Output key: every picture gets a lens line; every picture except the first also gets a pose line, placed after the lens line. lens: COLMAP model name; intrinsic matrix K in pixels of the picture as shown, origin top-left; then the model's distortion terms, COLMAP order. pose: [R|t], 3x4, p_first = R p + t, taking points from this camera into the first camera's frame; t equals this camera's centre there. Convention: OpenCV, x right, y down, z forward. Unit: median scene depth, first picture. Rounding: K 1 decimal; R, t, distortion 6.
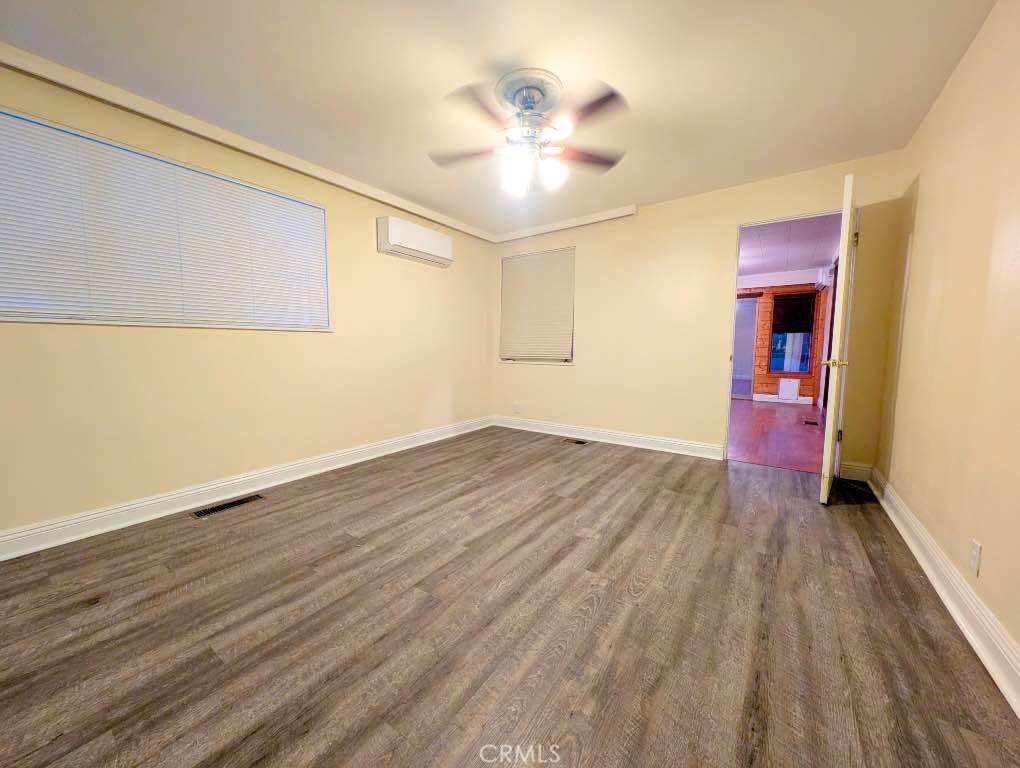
lens RADIAL K [[380.3, 0, 509.7], [0, 380.3, 382.1], [0, 0, 1]] dist [0.005450, -0.002045]
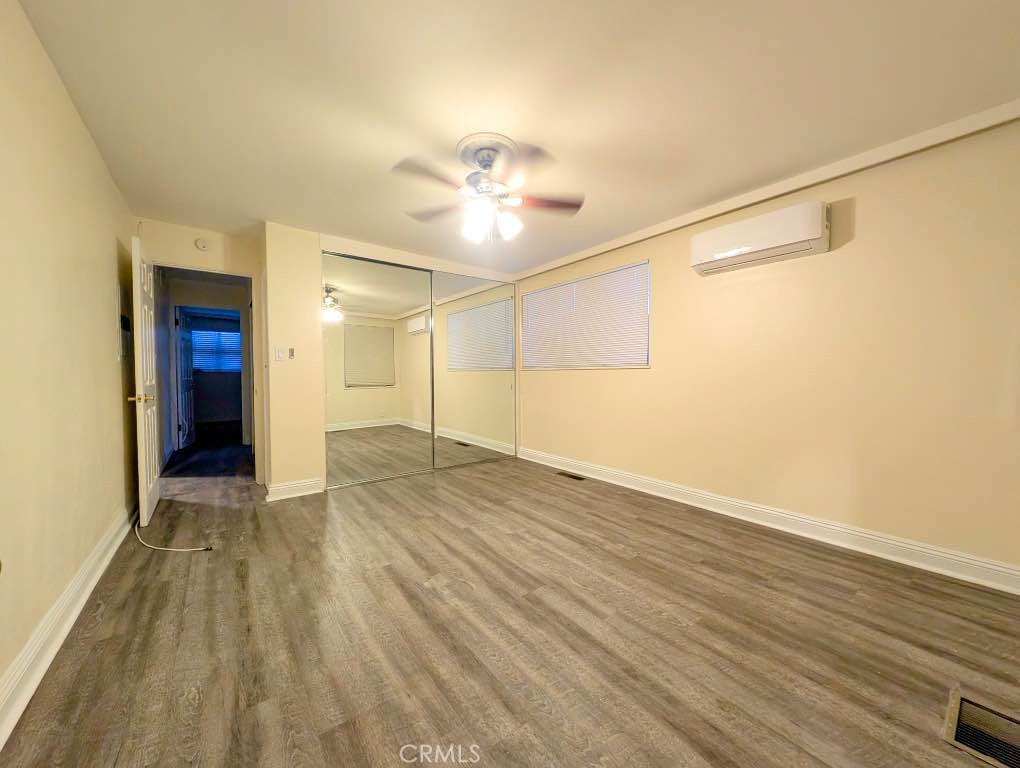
lens RADIAL K [[380.3, 0, 515.5], [0, 380.3, 385.1], [0, 0, 1]] dist [0.005450, -0.002045]
pose [[-0.292141, 0.027852, -0.955970, 0.910740], [-0.090203, 0.994317, 0.056535, -0.141214], [0.952112, 0.102748, -0.287969, 1.227071]]
